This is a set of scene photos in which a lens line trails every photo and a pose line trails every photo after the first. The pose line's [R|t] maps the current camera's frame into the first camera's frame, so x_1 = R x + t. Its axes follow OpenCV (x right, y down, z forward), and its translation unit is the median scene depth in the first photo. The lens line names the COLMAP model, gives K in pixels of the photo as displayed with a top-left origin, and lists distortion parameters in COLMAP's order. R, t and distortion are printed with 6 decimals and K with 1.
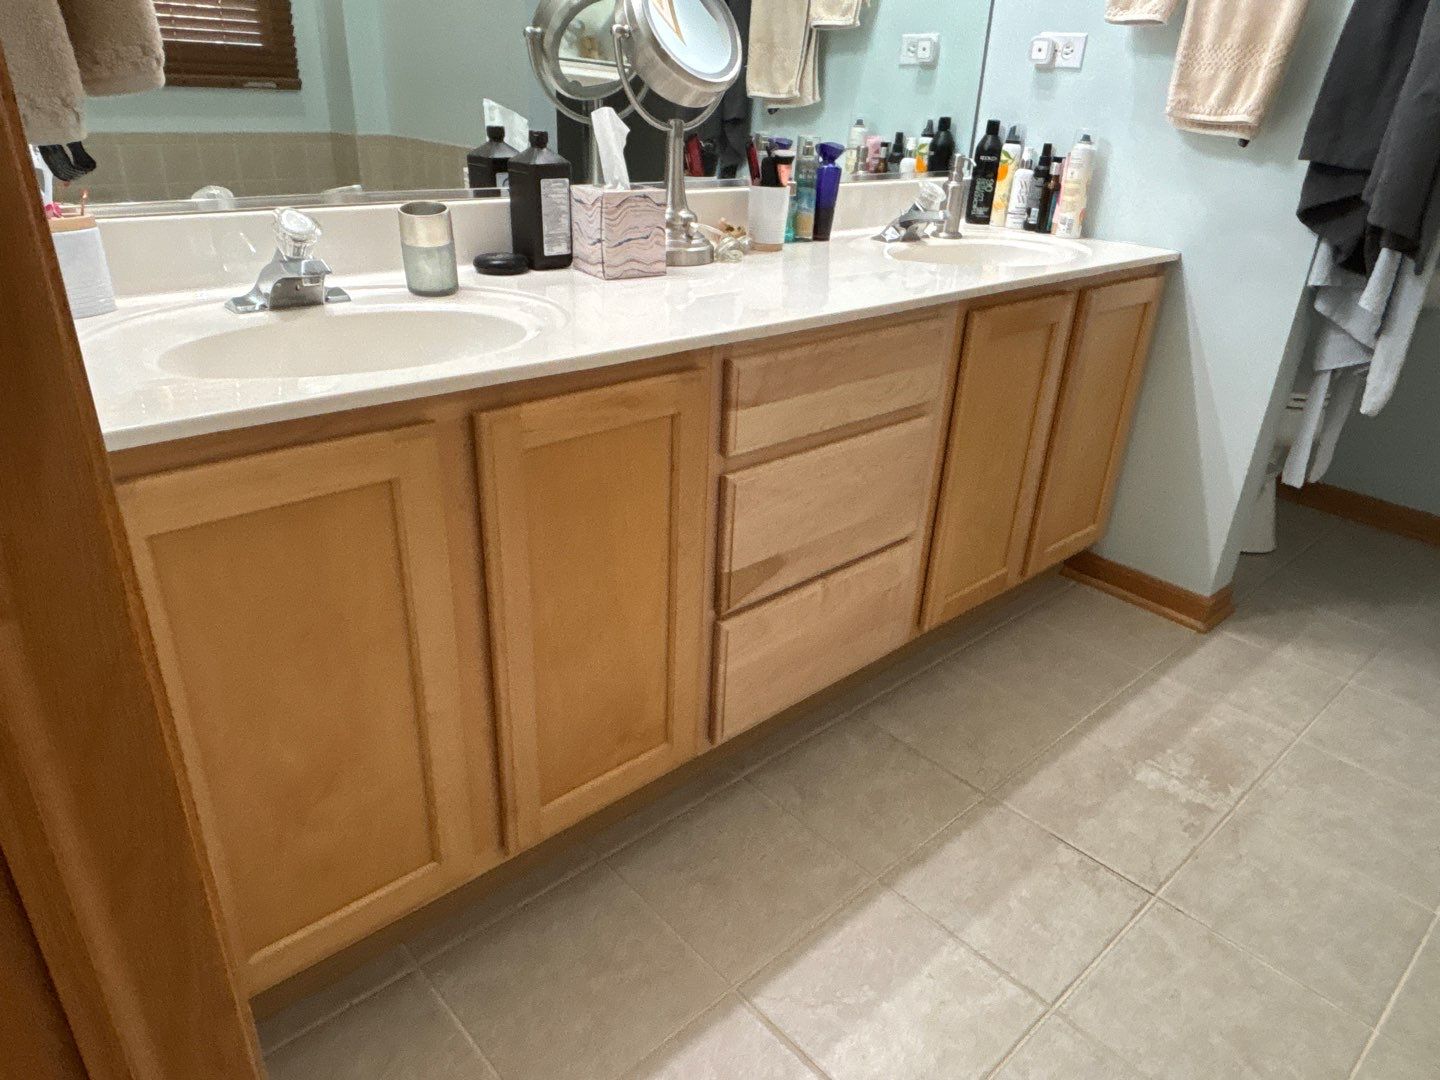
lens RADIAL K [[920.6, 0, 720.0], [0, 920.6, 540.0], [0, 0, 1]] dist [0.097848, -0.123651]
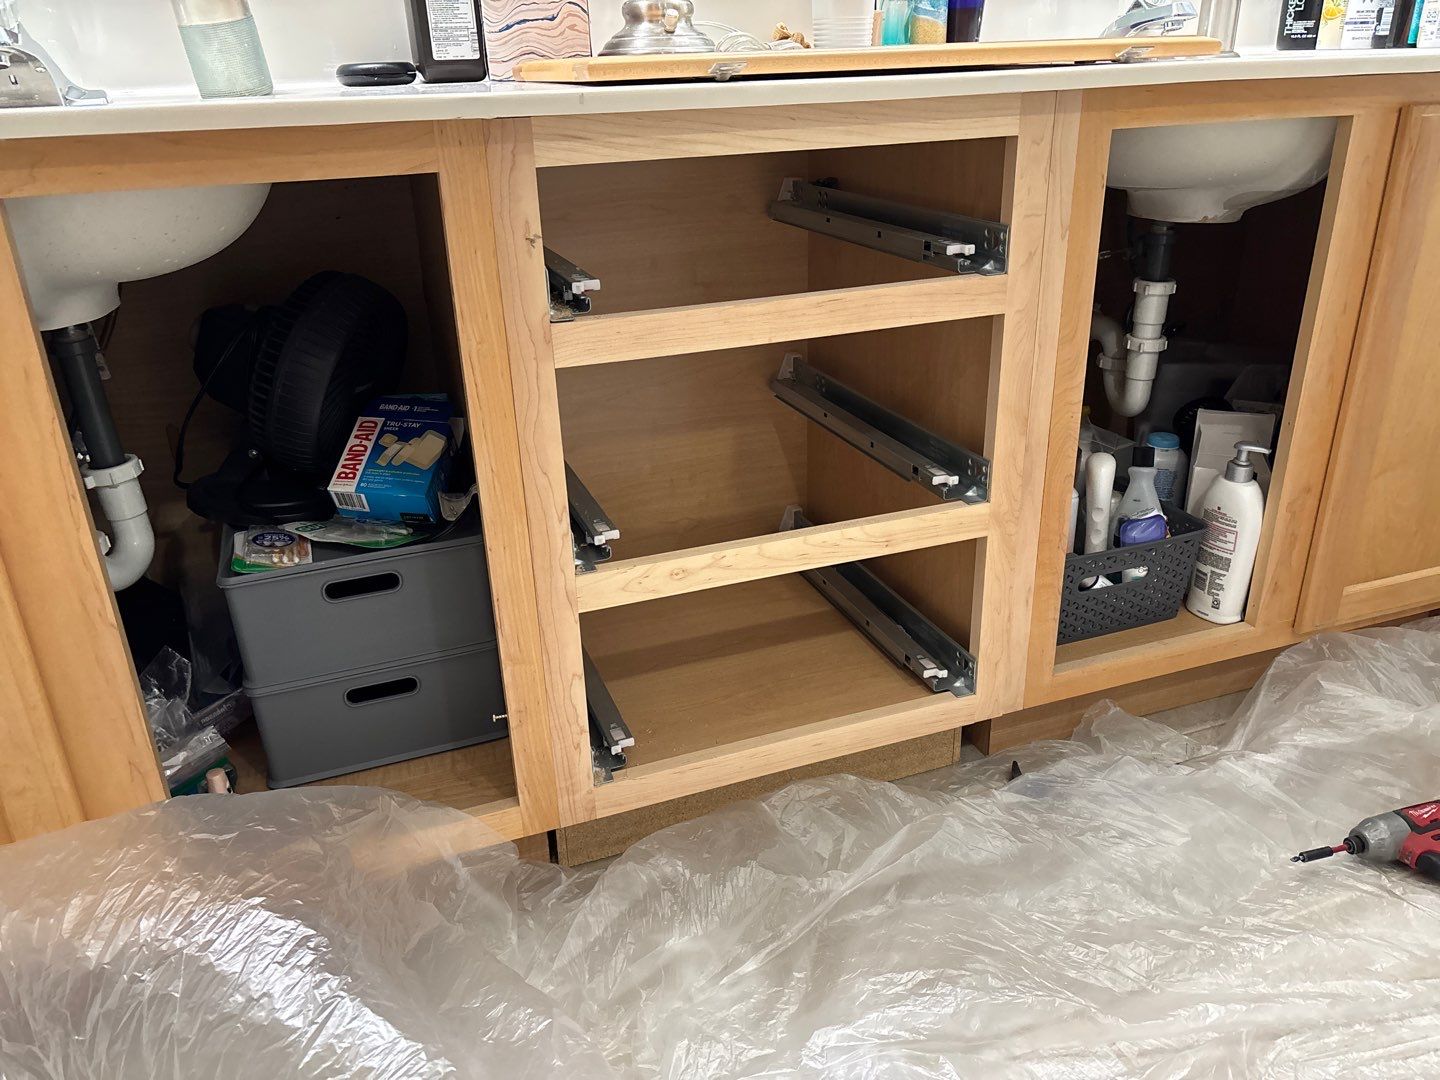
lens RADIAL K [[1082.6, 0, 720.0], [0, 1082.6, 540.0], [0, 0, 1]] dist [0.046944, -0.032832]
pose [[0.931057, 0.086614, -0.354444, 0.300390], [-0.097793, 0.995112, -0.013712, 0.033784], [0.351524, 0.047429, 0.934977, 0.313381]]
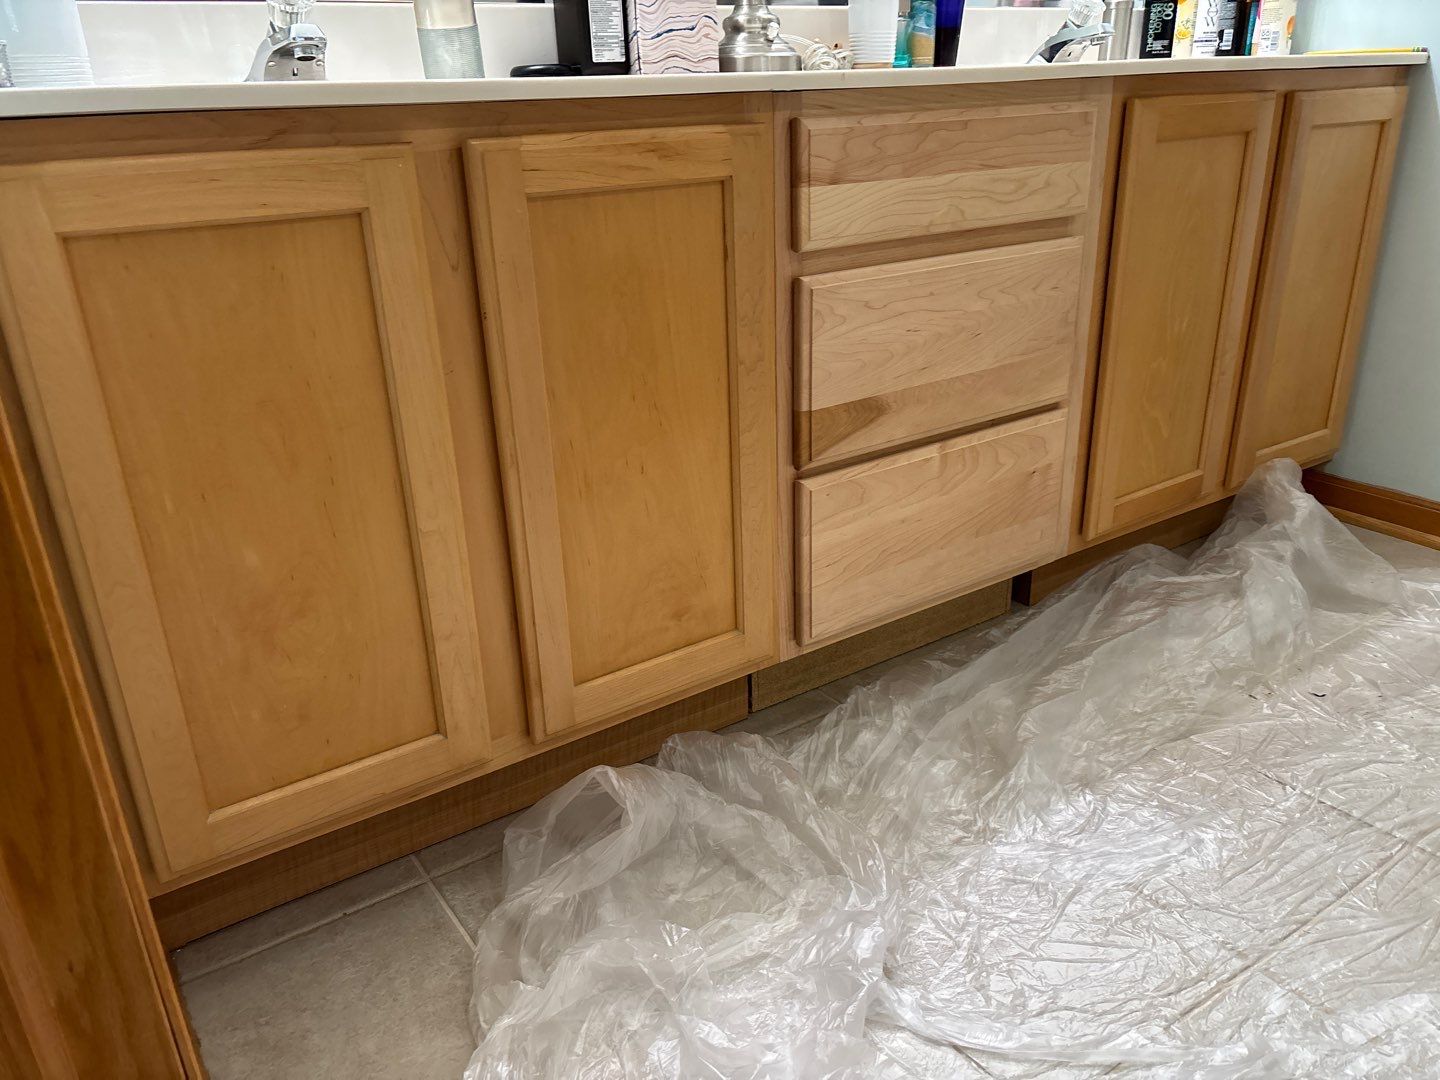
lens RADIAL K [[1082.6, 0, 720.0], [0, 1082.6, 540.0], [0, 0, 1]] dist [0.046944, -0.032832]
pose [[0.988682, -0.017248, -0.149033, 0.059692], [0.008941, 0.998378, -0.056233, 0.167275], [0.149761, 0.054264, 0.987232, 0.064124]]
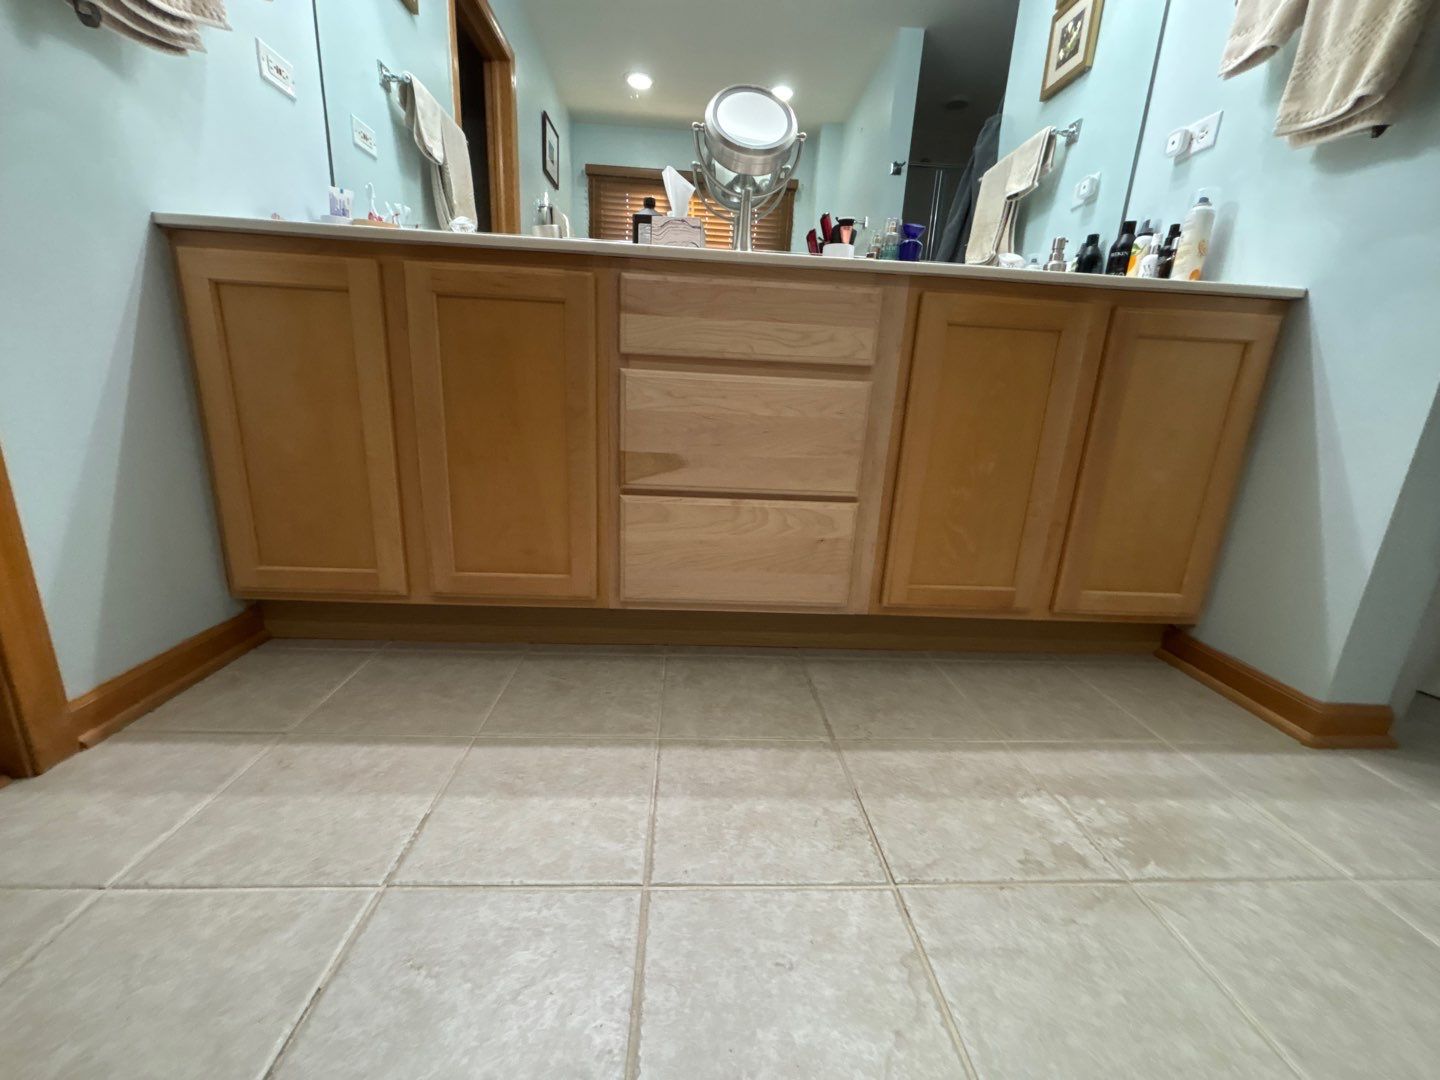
lens RADIAL K [[568.3, 0, 720.0], [0, 568.3, 540.0], [0, 0, 1]] dist [0.004393, -0.000122]
pose [[0.782342, 0.164506, -0.600731, 0.522688], [-0.284216, 0.952509, -0.109301, 0.171570], [0.554222, 0.256249, 0.791944, 0.400691]]
